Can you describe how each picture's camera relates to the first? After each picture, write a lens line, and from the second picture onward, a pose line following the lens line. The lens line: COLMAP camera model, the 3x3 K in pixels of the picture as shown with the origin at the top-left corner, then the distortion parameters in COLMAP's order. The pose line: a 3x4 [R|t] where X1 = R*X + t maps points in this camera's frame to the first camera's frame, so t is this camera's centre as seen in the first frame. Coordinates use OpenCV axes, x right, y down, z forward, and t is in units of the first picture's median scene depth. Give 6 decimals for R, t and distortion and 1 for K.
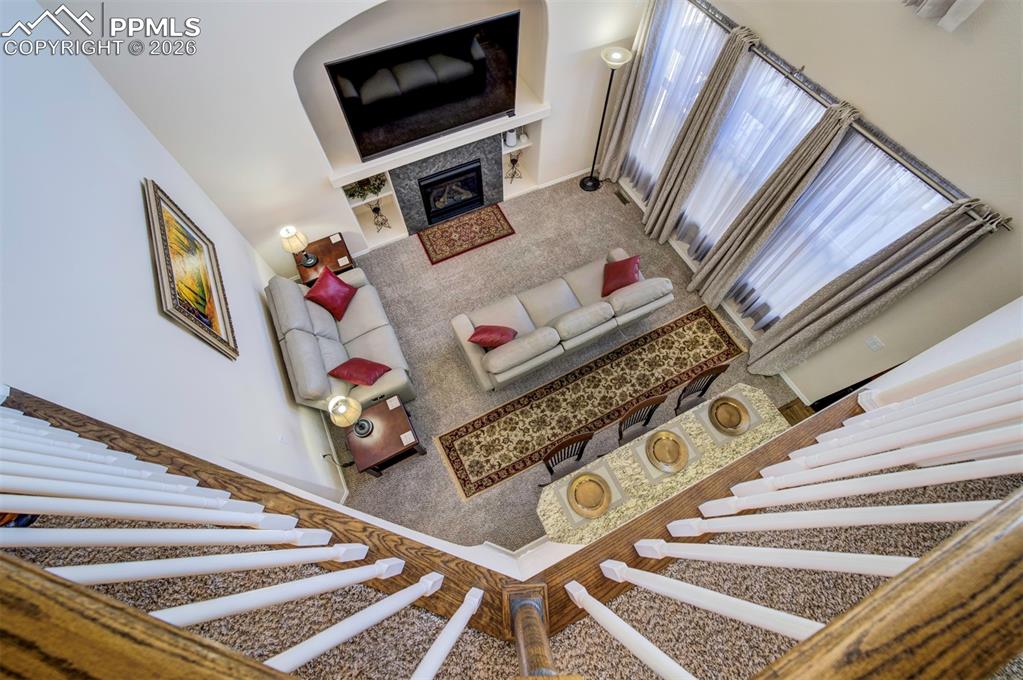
lens RADIAL K [[410.0, 0, 515.5], [0, 410.0, 338.7], [0, 0, 1]] dist [0.006924, 0.001694]
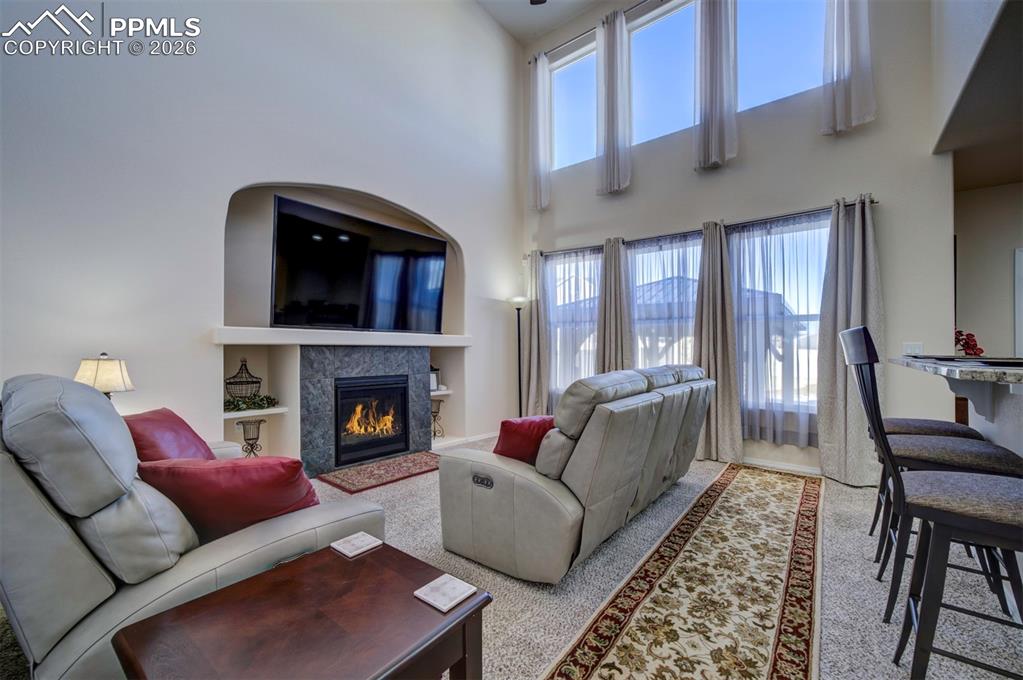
lens RADIAL K [[410.0, 0, 507.5], [0, 410.0, 351.5], [0, 0, 1]] dist [0.006924, 0.001694]
pose [[0.908333, -0.004947, 0.418219, -0.282849], [0.376611, 0.444605, -0.812706, 0.340606], [-0.181922, 0.895713, 0.405712, 0.635183]]
